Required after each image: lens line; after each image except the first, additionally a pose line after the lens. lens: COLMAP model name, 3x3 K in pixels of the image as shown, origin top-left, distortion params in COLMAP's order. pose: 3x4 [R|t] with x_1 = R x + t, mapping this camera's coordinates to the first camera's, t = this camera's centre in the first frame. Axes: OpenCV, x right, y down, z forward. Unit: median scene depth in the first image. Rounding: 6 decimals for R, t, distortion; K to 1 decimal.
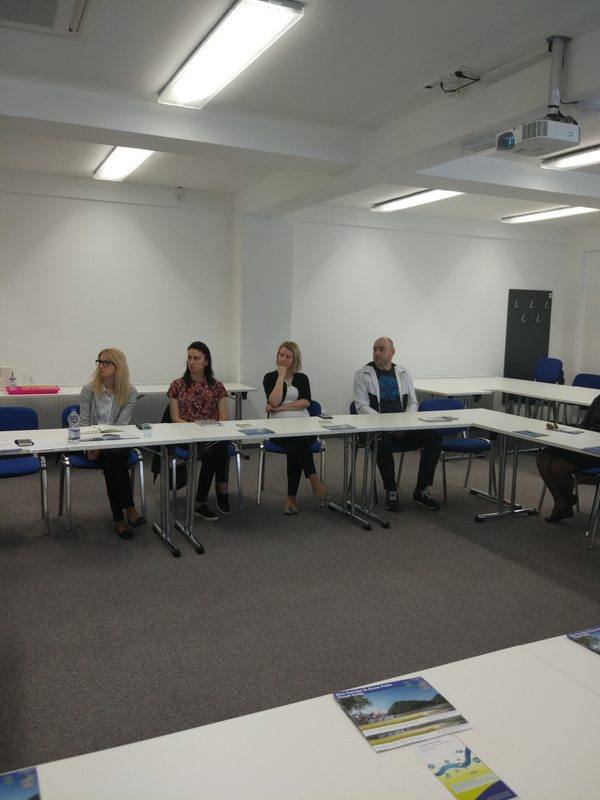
lens RADIAL K [[678.0, 0, 271.4], [0, 678.0, 392.0], [0, 0, 1]] dist [-0.033462, -0.078200]
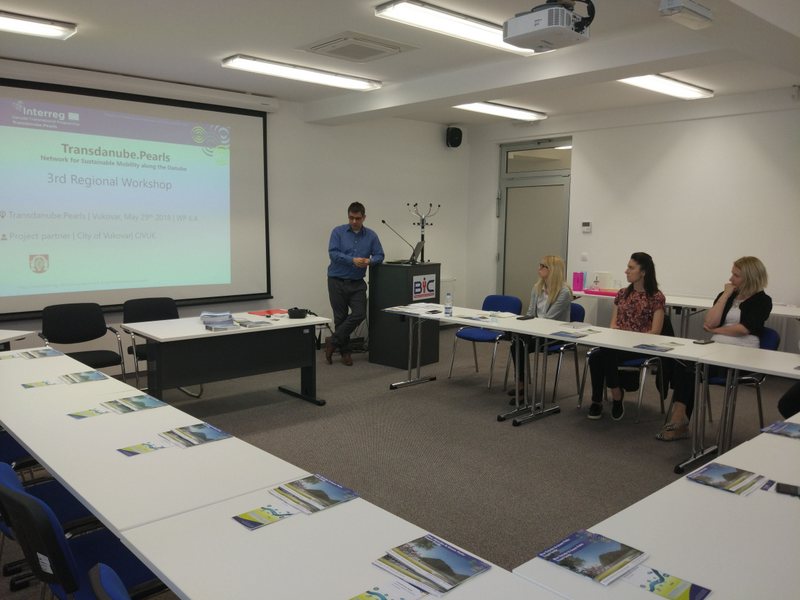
lens RADIAL K [[678.0, 0, 401.3], [0, 678.0, 305.3], [0, 0, 1]] dist [-0.033462, -0.078200]
pose [[0.352812, 0.099642, -0.930374, 1.217924], [-0.115509, 0.991346, 0.062369, -0.029153], [0.928537, 0.085462, 0.361268, 0.501170]]
